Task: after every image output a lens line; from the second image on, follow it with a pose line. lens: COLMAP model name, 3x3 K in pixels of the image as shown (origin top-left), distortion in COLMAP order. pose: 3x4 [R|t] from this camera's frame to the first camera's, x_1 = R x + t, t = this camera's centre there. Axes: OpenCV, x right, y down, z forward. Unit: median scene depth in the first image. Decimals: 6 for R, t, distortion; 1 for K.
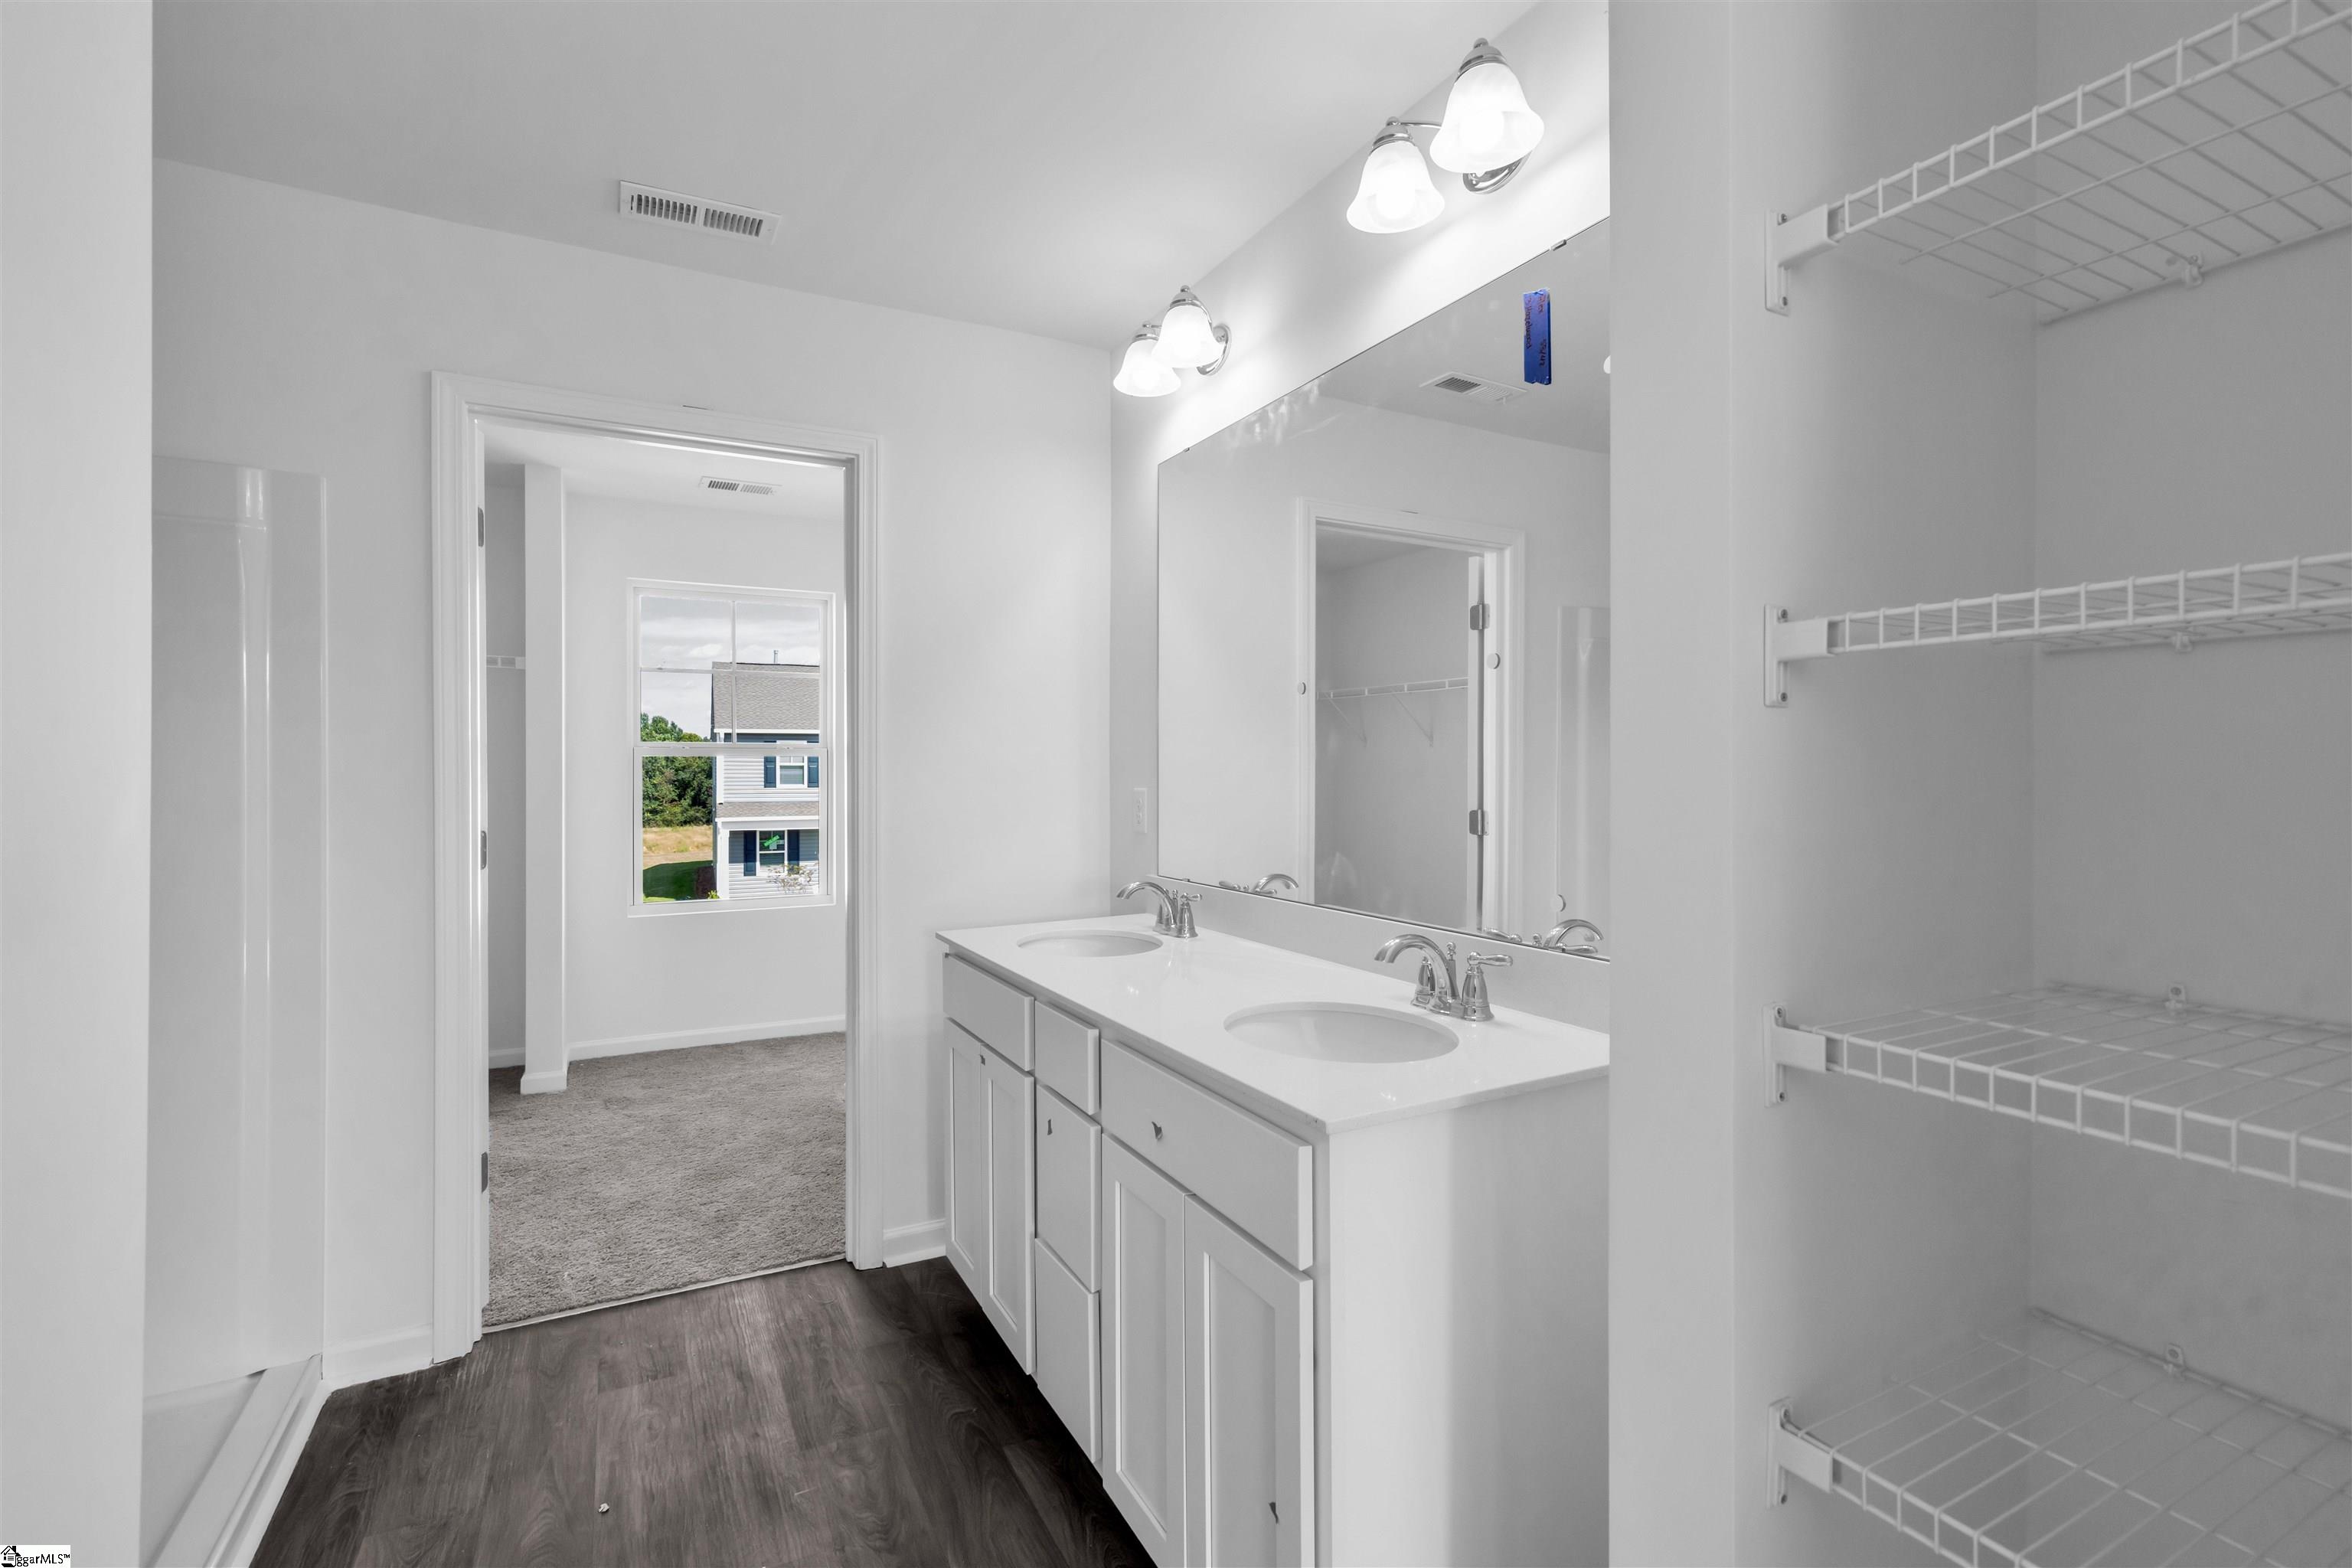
lens RADIAL K [[1078.4, 0, 1186.0], [0, 1078.4, 758.7], [0, 0, 1]] dist [0.001121, 0.000117]
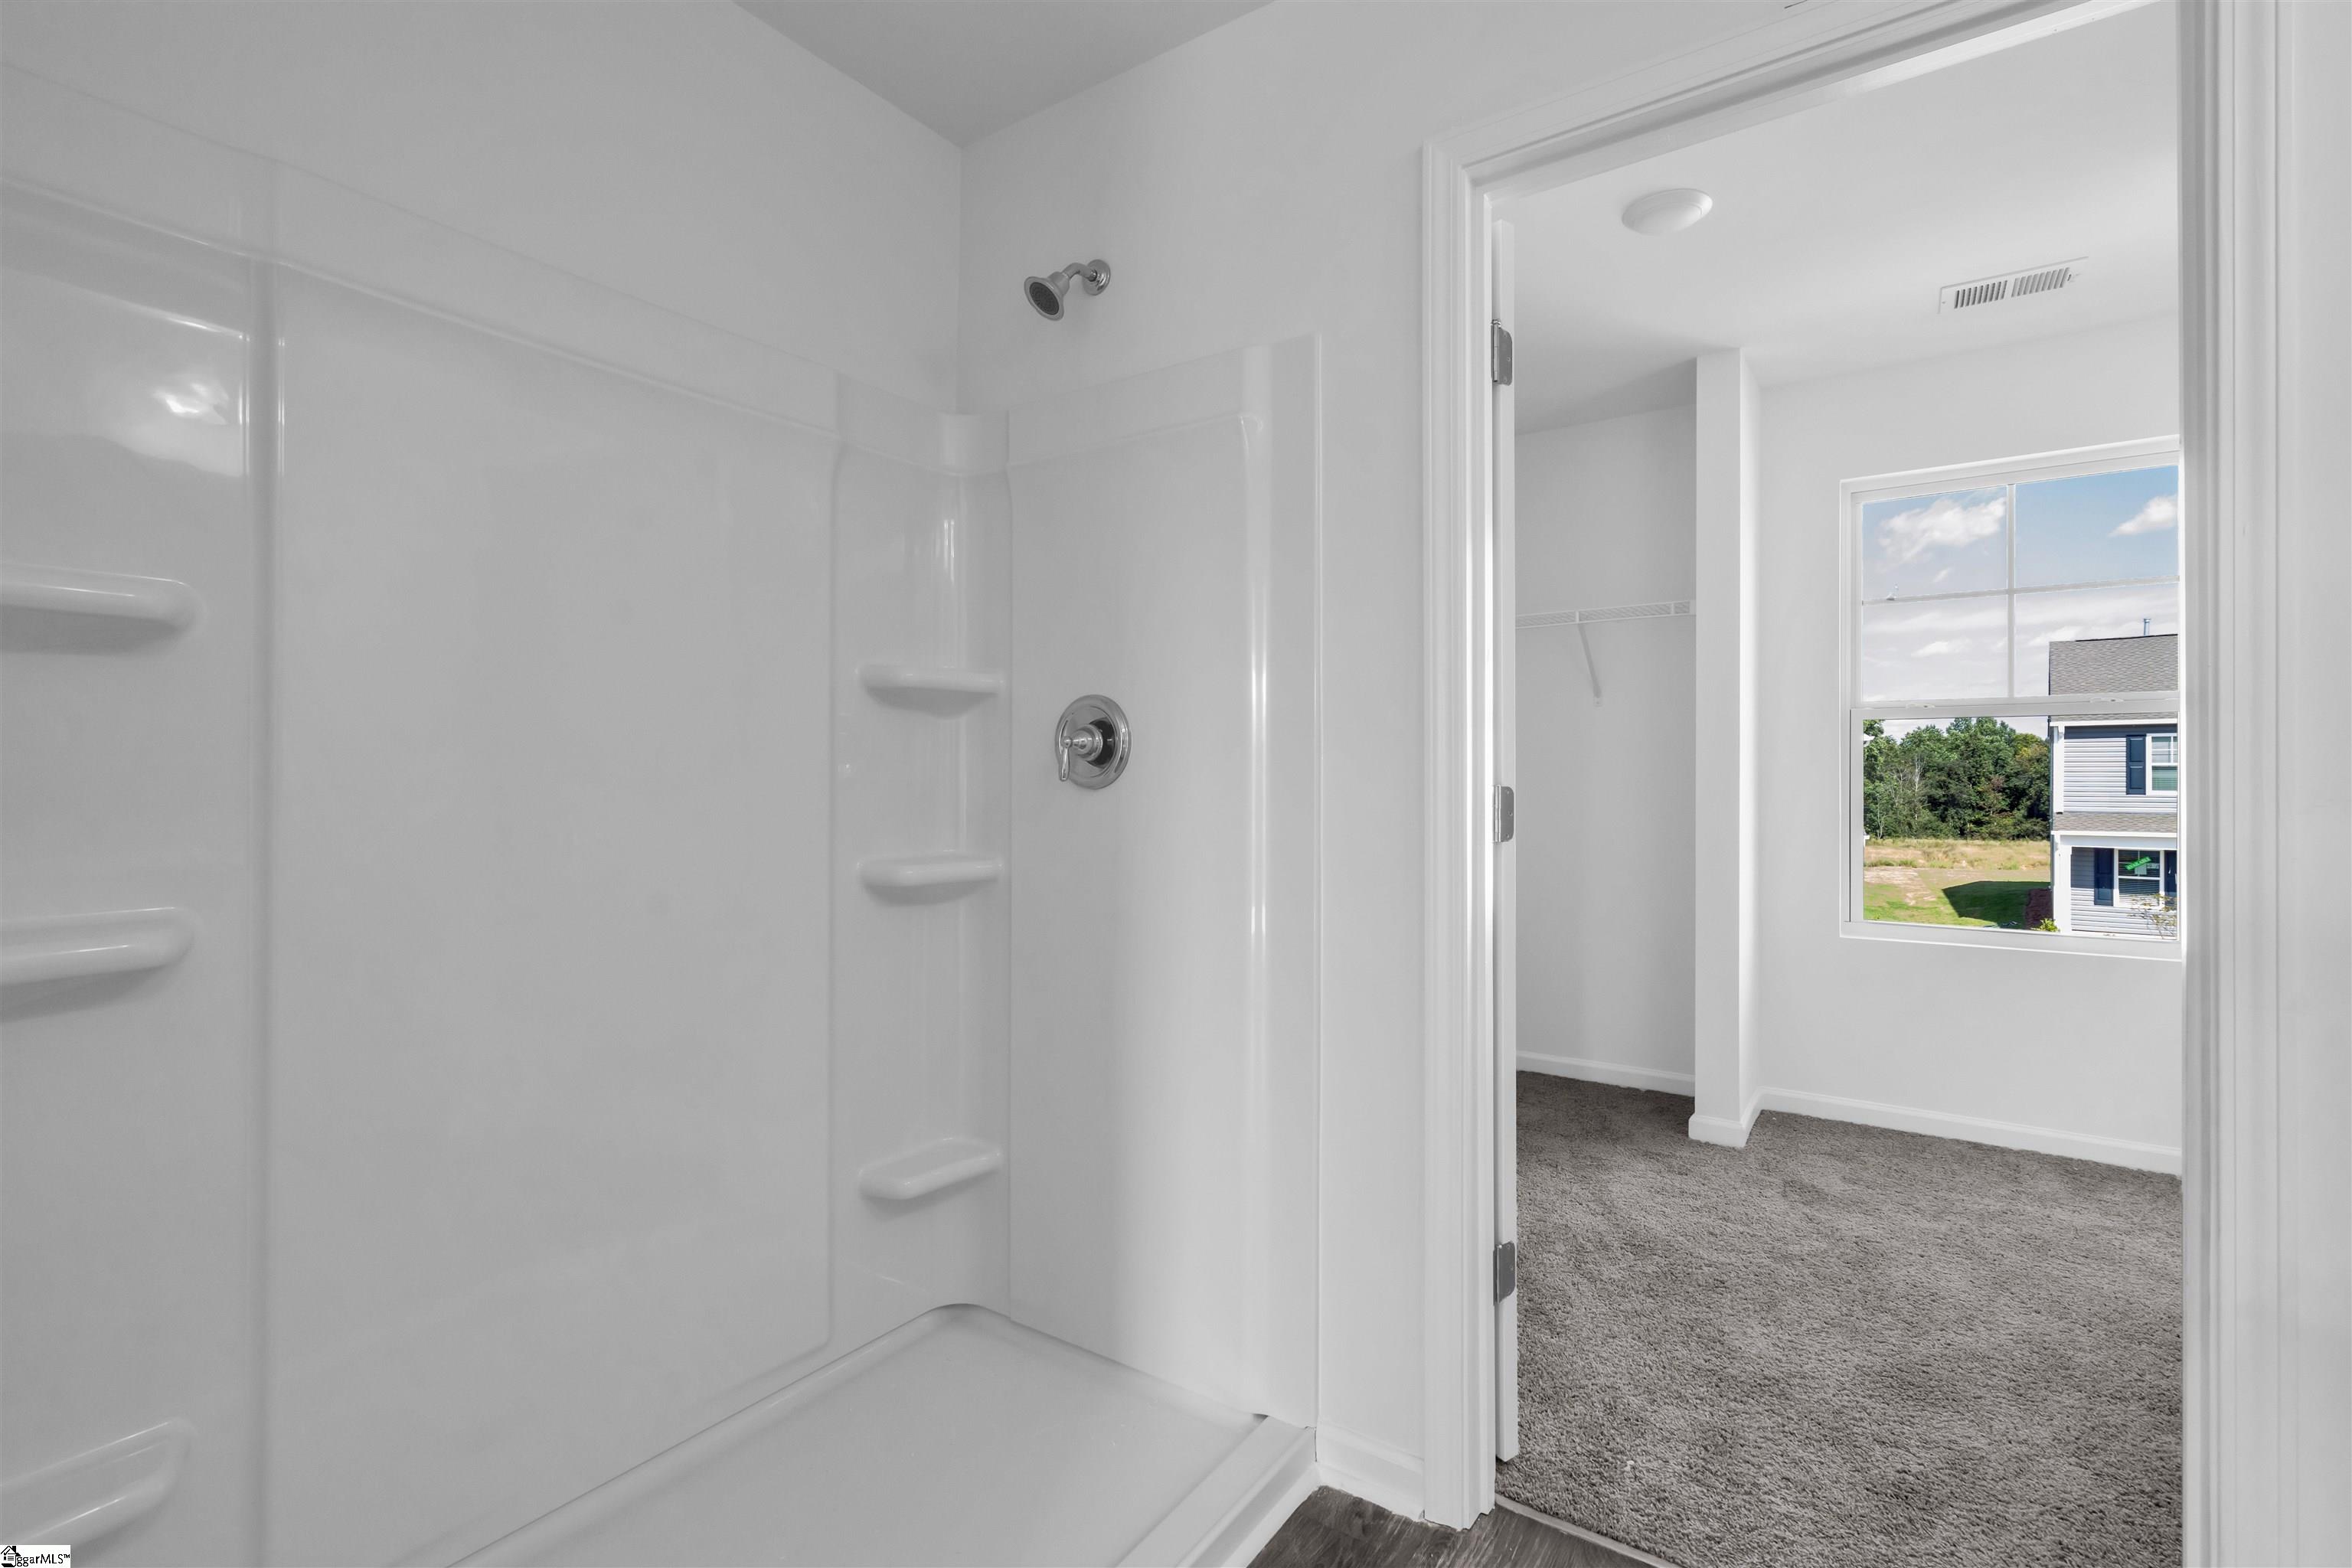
lens RADIAL K [[1064.4, 0, 1176.0], [0, 1064.4, 784.0], [0, 0, 1]] dist [0.004355, -0.000540]
pose [[0.449489, 0.007550, -0.893254, -0.072996], [0.007779, 0.999893, 0.012366, 0.031276], [0.893252, -0.012507, 0.449382, 0.284530]]
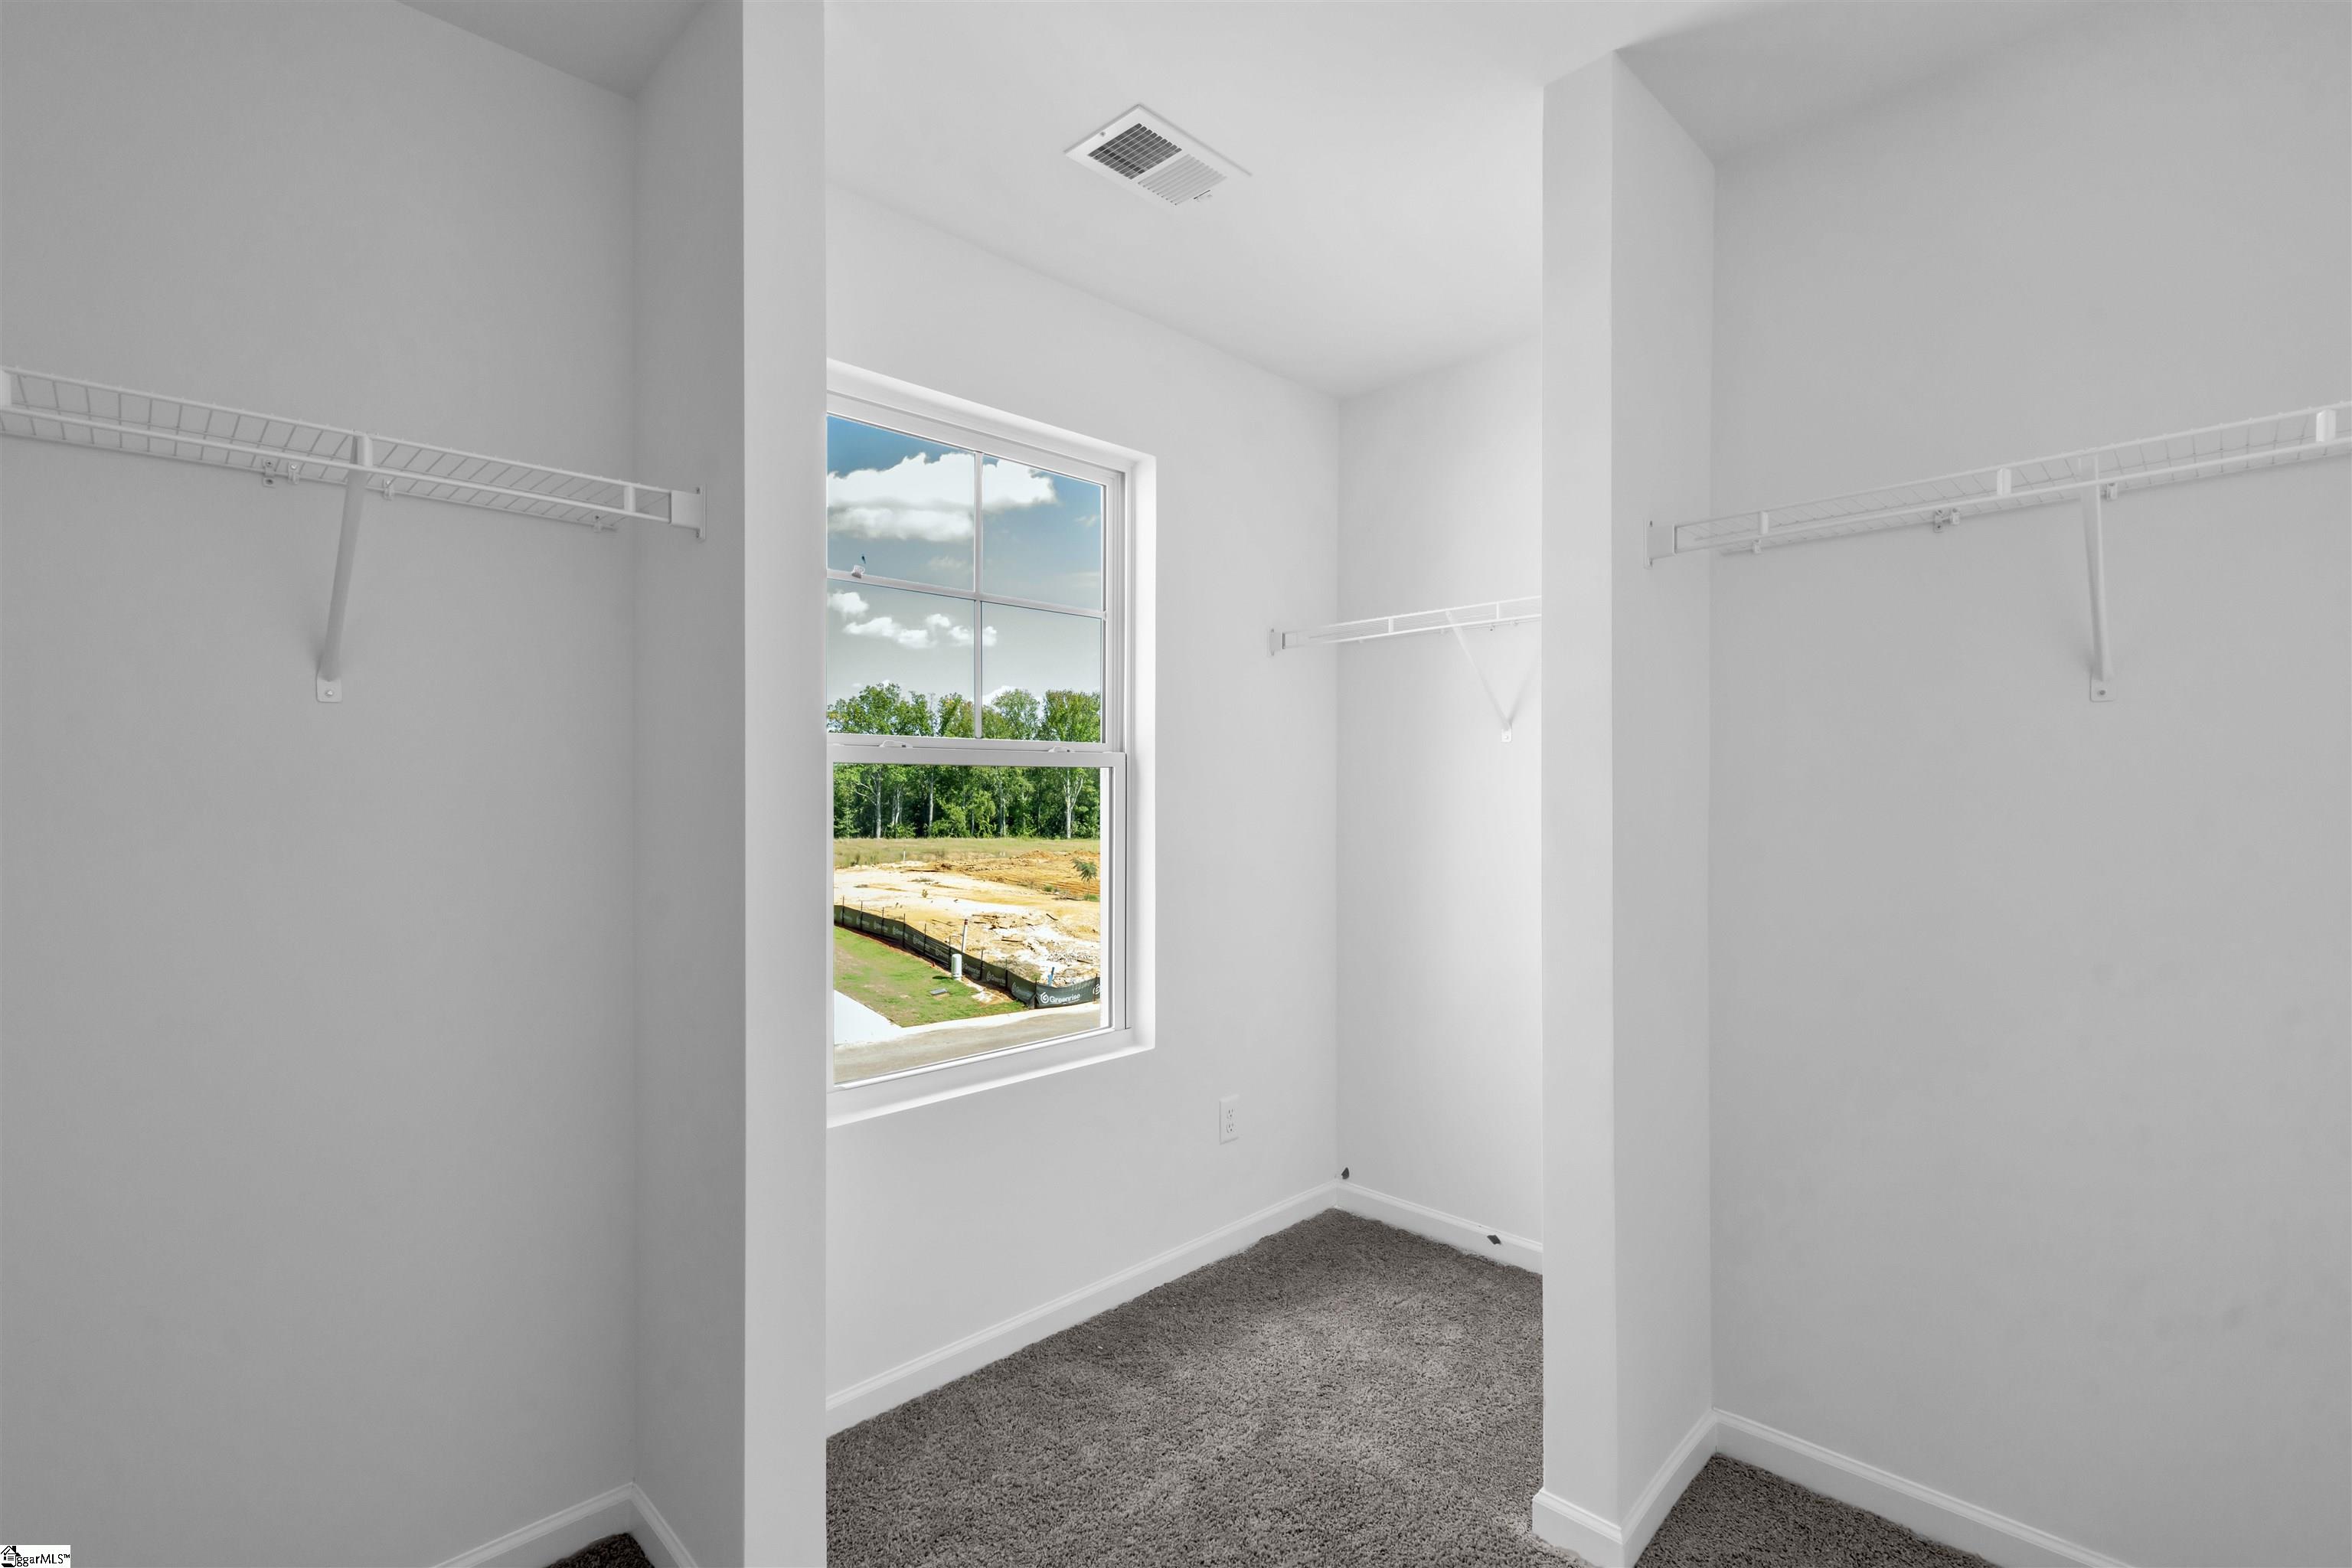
lens RADIAL K [[1064.4, 0, 1176.0], [0, 1064.4, 784.0], [0, 0, 1]] dist [0.004355, -0.000540]
pose [[0.957037, 0.000499, 0.289965, -0.518665], [0.001290, 0.999981, -0.005977, 0.011511], [-0.289963, 0.006094, 0.957019, 0.564441]]
